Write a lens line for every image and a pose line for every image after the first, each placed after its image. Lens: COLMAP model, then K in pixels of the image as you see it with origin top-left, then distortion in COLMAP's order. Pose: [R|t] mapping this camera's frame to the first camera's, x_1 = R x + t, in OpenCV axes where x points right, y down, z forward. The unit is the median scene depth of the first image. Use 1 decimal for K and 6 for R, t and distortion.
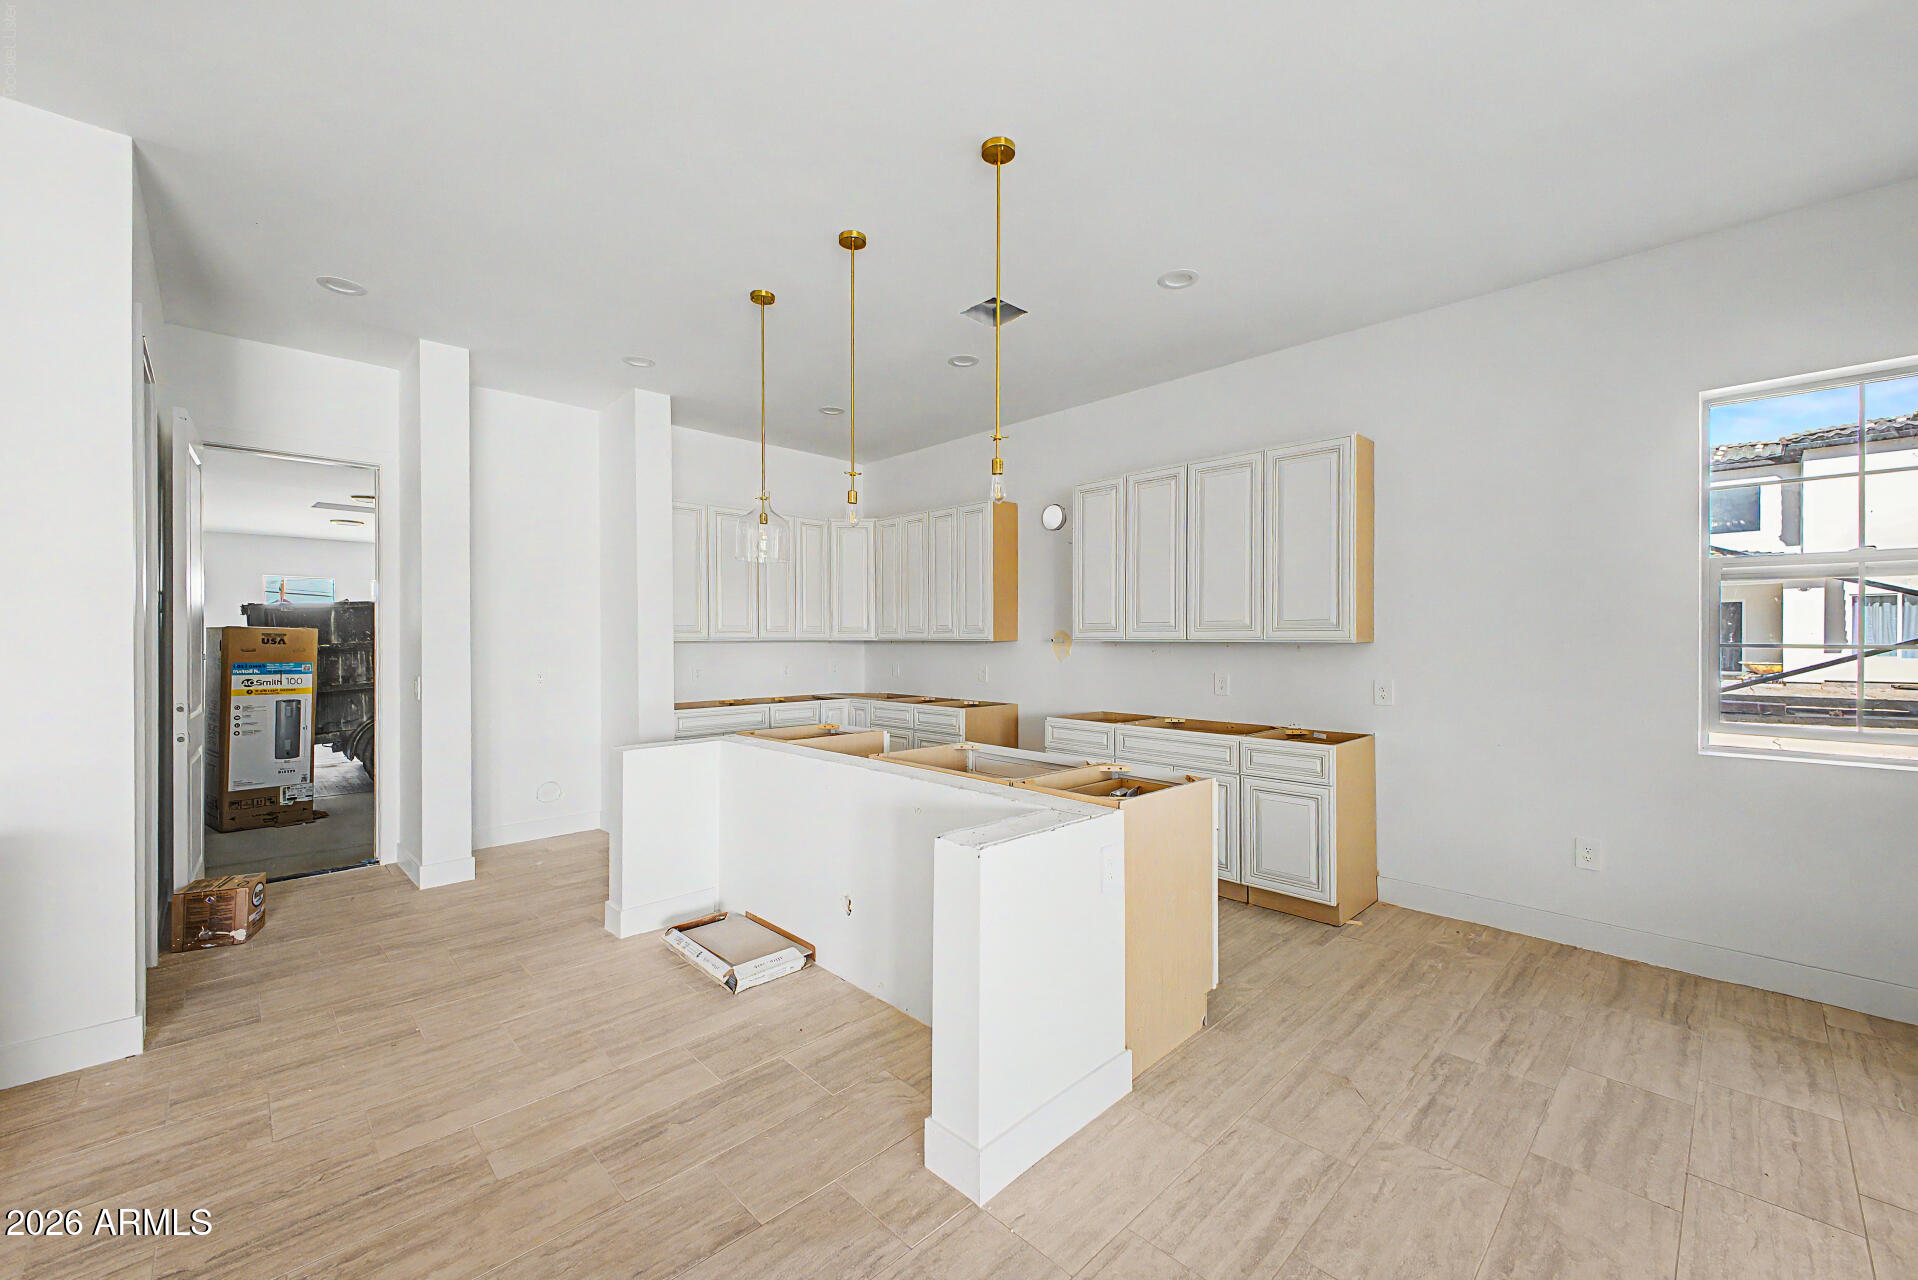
lens RADIAL K [[755.0, 0, 967.8], [0, 755.0, 633.2], [0, 0, 1]] dist [0.010723, -0.001091]
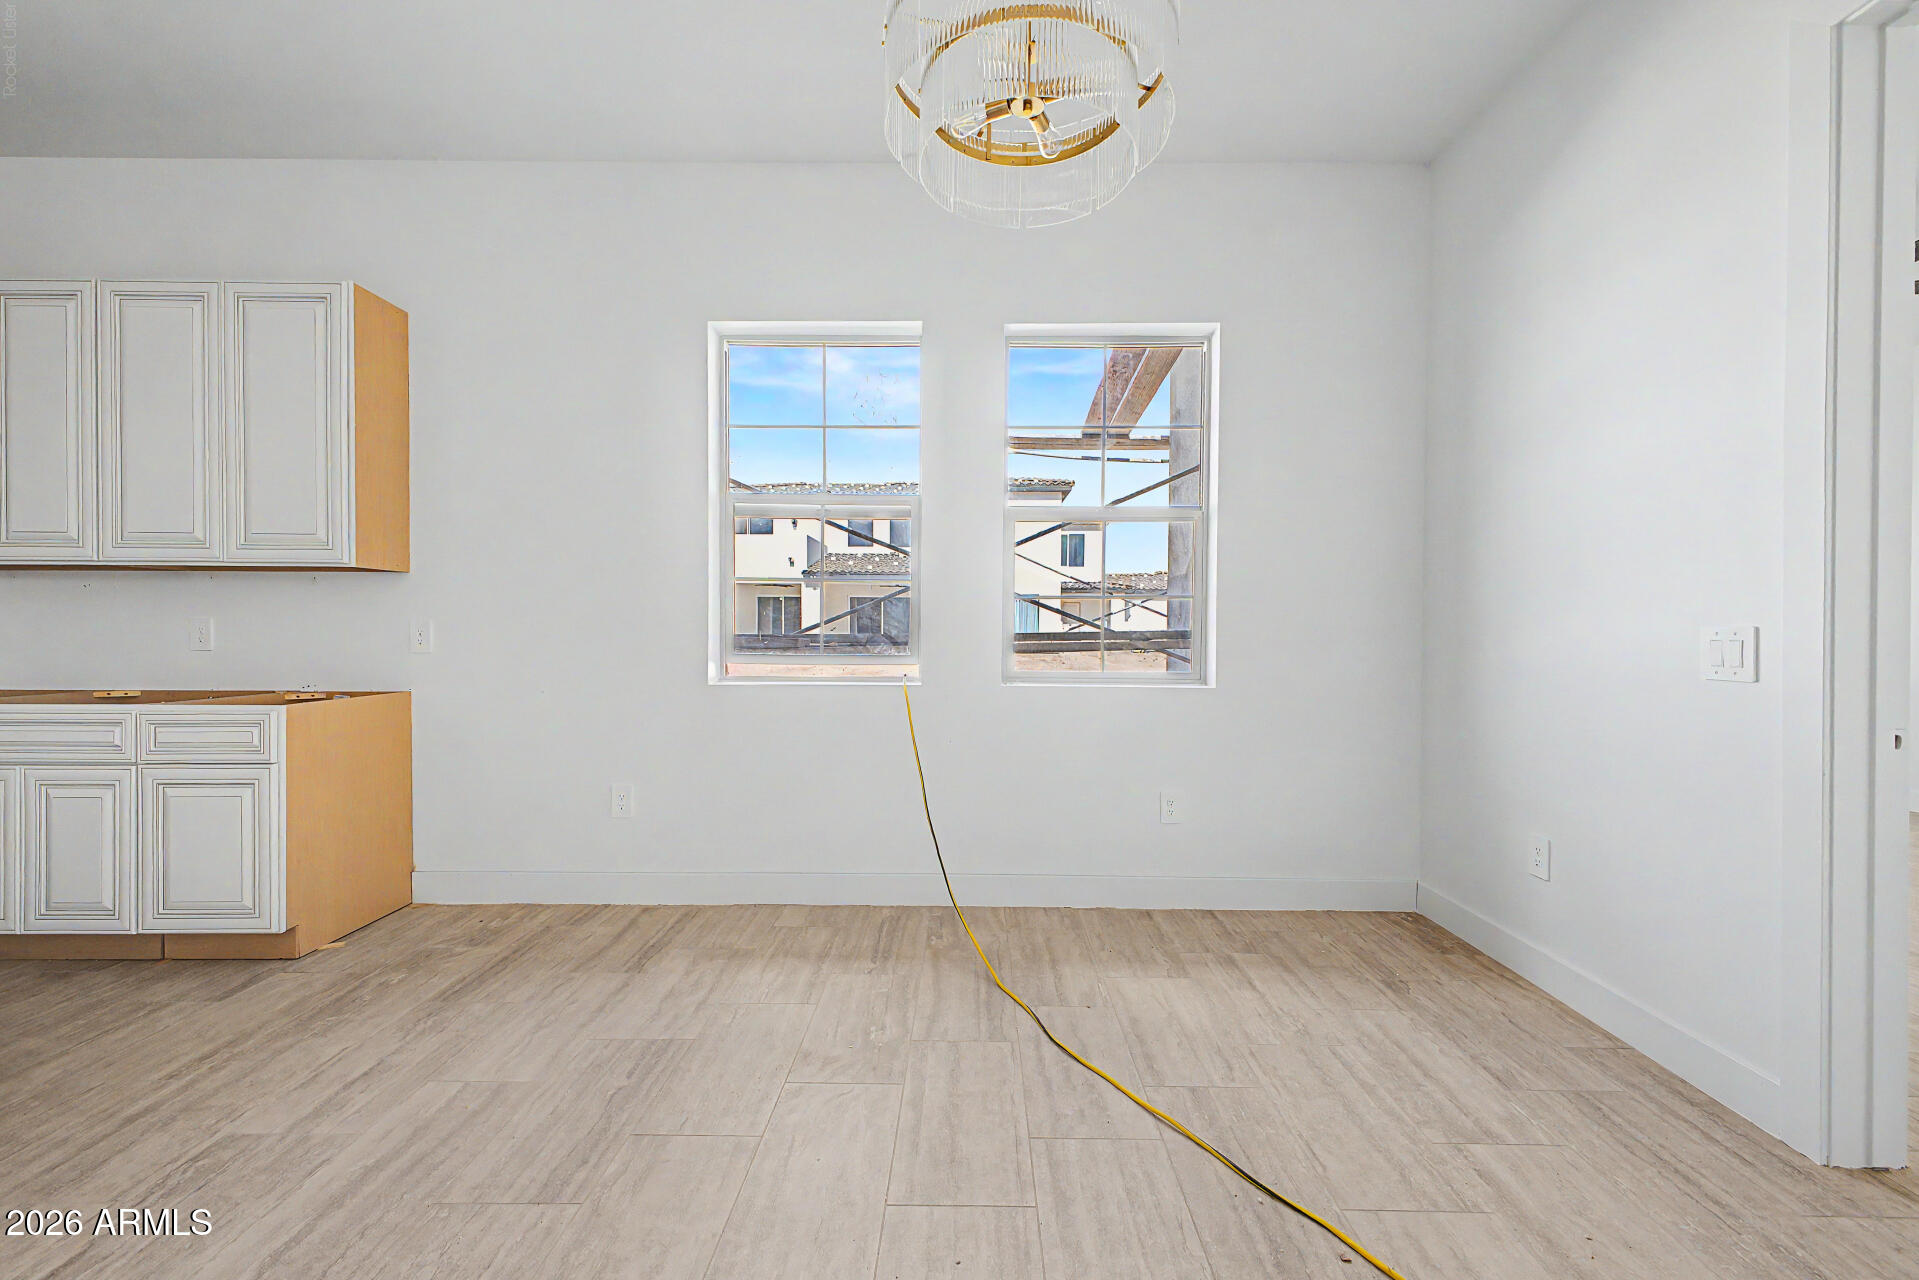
lens RADIAL K [[755.4, 0, 974.5], [0, 755.4, 636.2], [0, 0, 1]] dist [0.010723, -0.001091]
pose [[0.715569, -0.006405, 0.698513, 0.450287], [-0.009163, 0.999786, 0.018555, 0.064749], [-0.698482, -0.019677, 0.715357, 0.044822]]
